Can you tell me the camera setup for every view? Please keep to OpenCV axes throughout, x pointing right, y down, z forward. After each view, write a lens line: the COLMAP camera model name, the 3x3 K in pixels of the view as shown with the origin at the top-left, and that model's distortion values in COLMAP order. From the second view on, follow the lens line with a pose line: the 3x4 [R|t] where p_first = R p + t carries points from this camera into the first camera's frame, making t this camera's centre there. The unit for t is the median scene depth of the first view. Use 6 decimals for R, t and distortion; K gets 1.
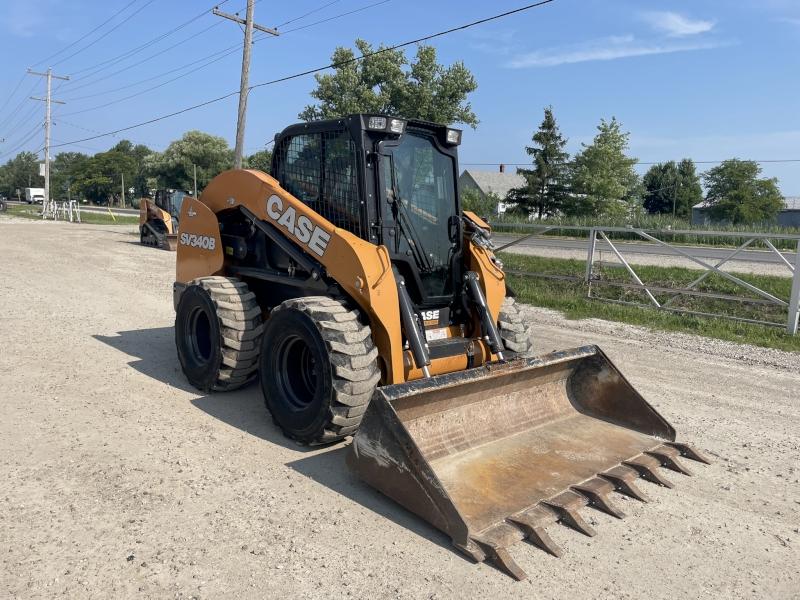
lens RADIAL K [[600.7, 0, 396.4], [0, 600.7, 302.9], [0, 0, 1]] dist [0.079458, -0.094311]
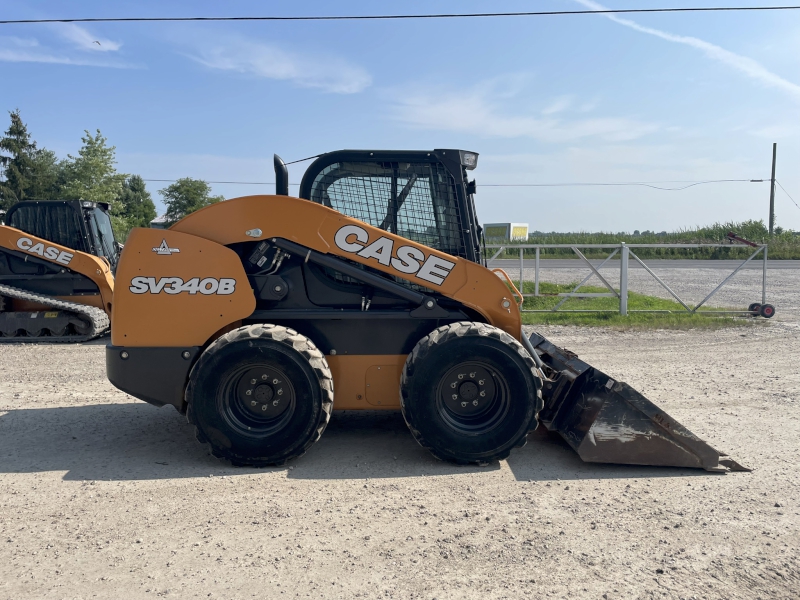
lens RADIAL K [[600.7, 0, 395.7], [0, 600.7, 300.1], [0, 0, 1]] dist [0.079458, -0.094311]
pose [[0.652790, -0.113219, 0.749031, -0.819595], [0.133977, 0.990437, 0.032946, -0.082368], [-0.745598, 0.078846, 0.661715, 0.330941]]
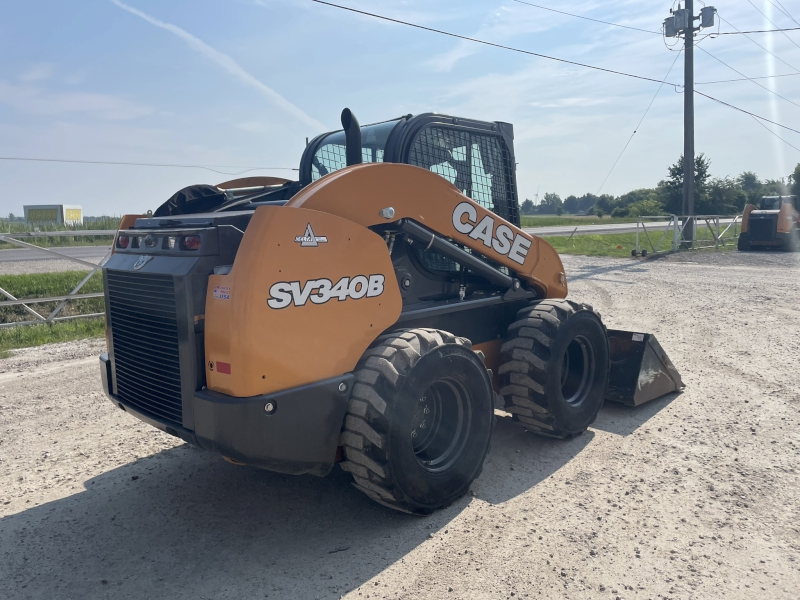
lens RADIAL K [[600.7, 0, 393.7], [0, 600.7, 302.5], [0, 0, 1]] dist [0.079458, -0.094311]
pose [[-0.052183, -0.174739, 0.983231, -0.957139], [0.162148, 0.970025, 0.180998, -0.199984], [-0.985386, 0.168874, -0.022285, 1.078873]]
